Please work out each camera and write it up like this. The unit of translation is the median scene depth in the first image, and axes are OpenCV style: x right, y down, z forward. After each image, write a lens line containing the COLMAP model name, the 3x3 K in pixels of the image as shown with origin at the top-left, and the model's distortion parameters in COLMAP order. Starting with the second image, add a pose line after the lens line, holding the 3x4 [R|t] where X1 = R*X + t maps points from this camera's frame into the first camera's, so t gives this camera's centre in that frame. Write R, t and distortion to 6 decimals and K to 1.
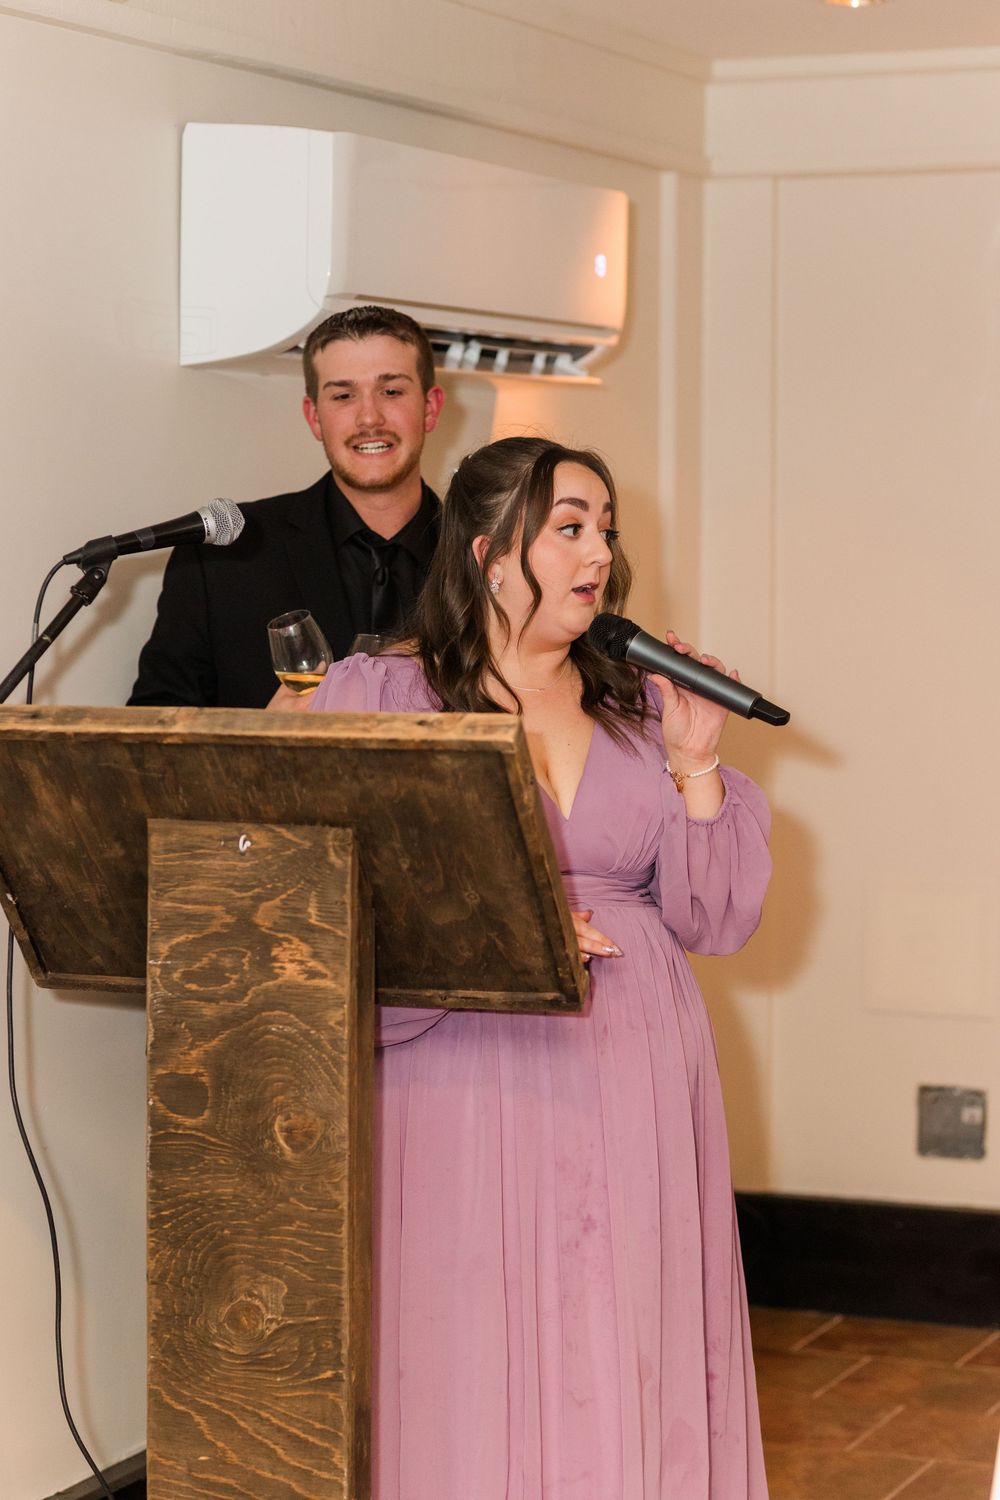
lens RADIAL K [[3524.3, 0, 500.0], [0, 3524.3, 750.0], [0, 0, 1]] dist [-0.056044, -0.261275]
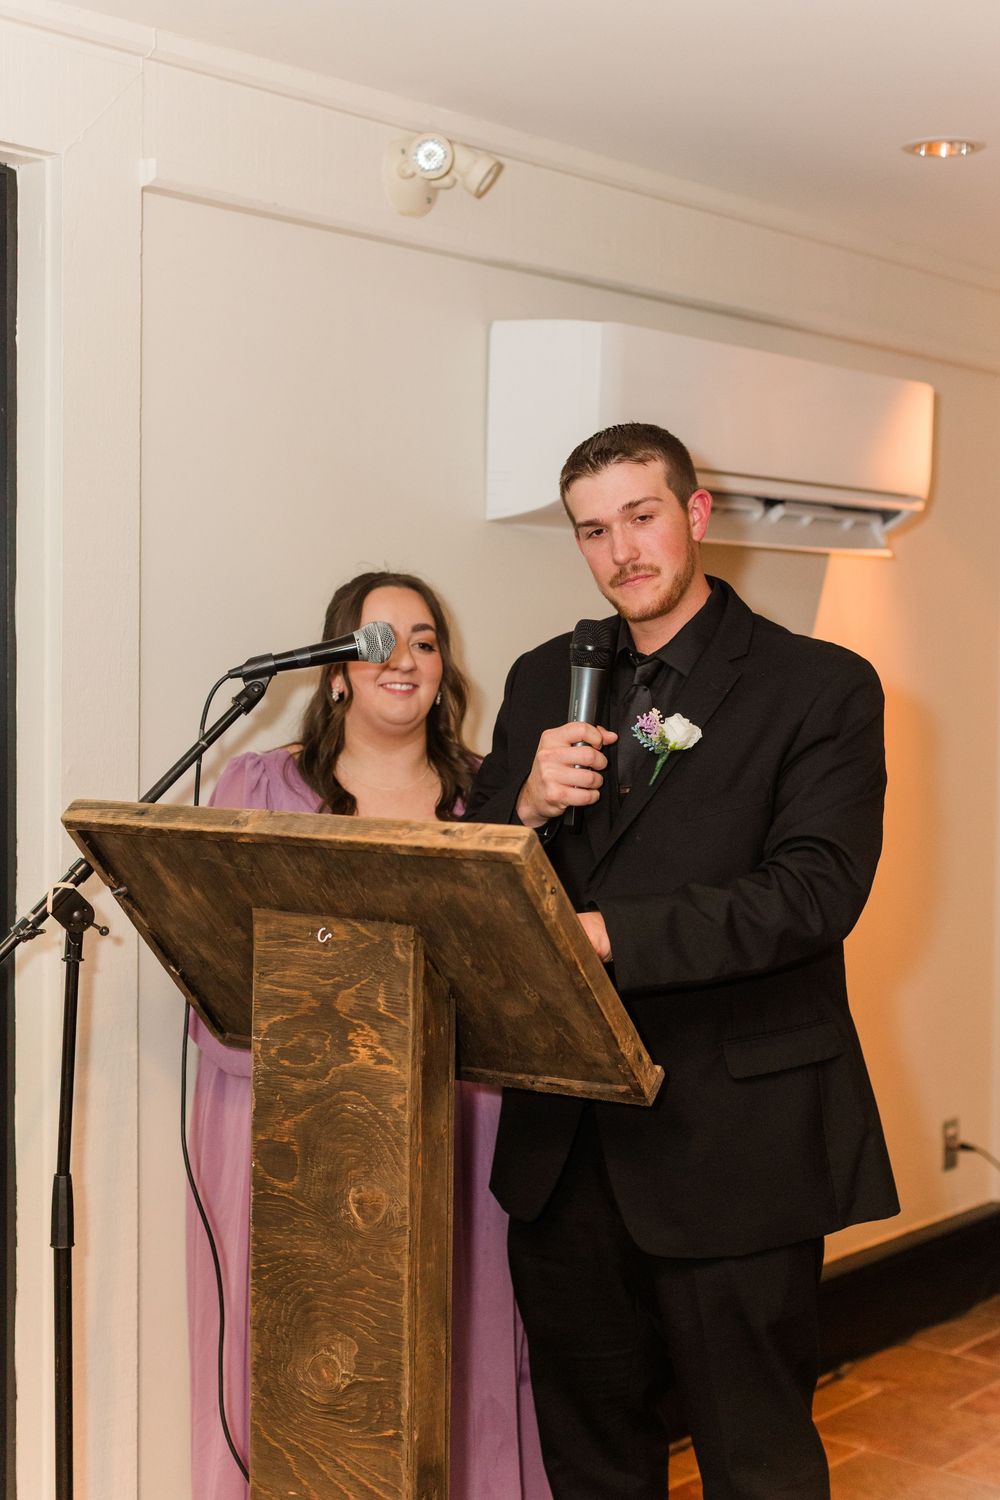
lens RADIAL K [[2141.5, 0, 500.0], [0, 2141.5, 750.0], [0, 0, 1]] dist [-0.010956, -0.012780]
pose [[0.957590, 0.020310, -0.287418, 0.167125], [-0.027482, 0.999403, -0.020938, -0.018187], [0.286821, 0.027949, 0.957576, 0.378890]]
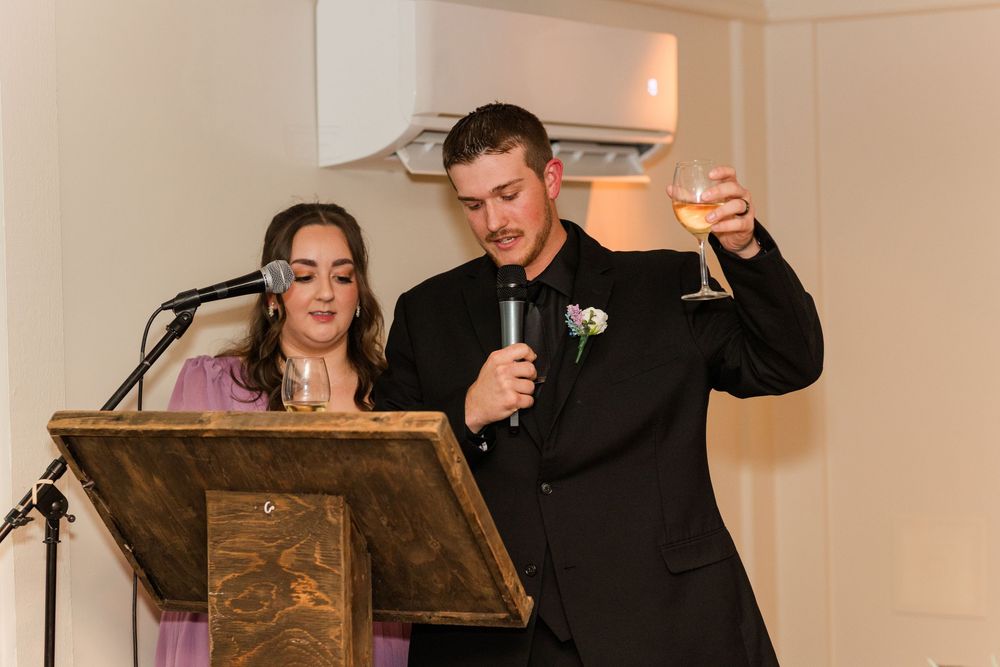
lens RADIAL K [[2349.5, 0, 484.6], [0, 2349.5, 331.3], [0, 0, 1]] dist [-0.056044, -0.261275]
pose [[0.988518, -0.023862, -0.149204, 0.150429], [0.017920, 0.998996, -0.041048, -0.003404], [0.150034, 0.037903, 0.987954, 0.094729]]
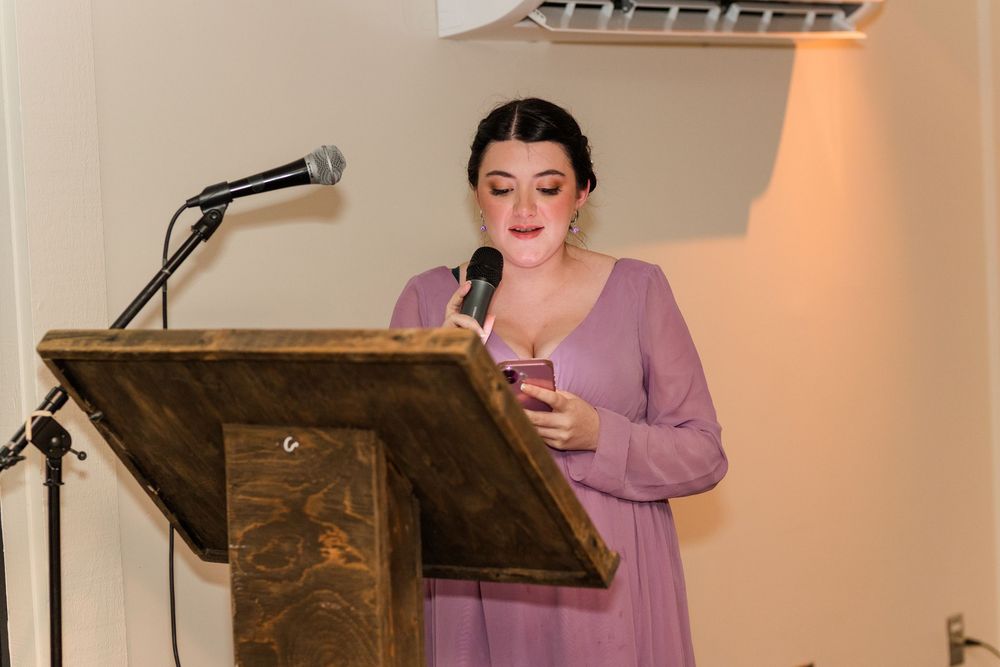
lens RADIAL K [[2401.0, 0, 500.0], [0, 2401.0, 333.5], [0, 0, 1]] dist [-0.207241, 4.325612]
pose [[0.956425, -0.025931, -0.290826, 0.219726], [0.027275, 0.999628, 0.000570, -0.008225], [0.290703, -0.008478, 0.956776, 0.270327]]
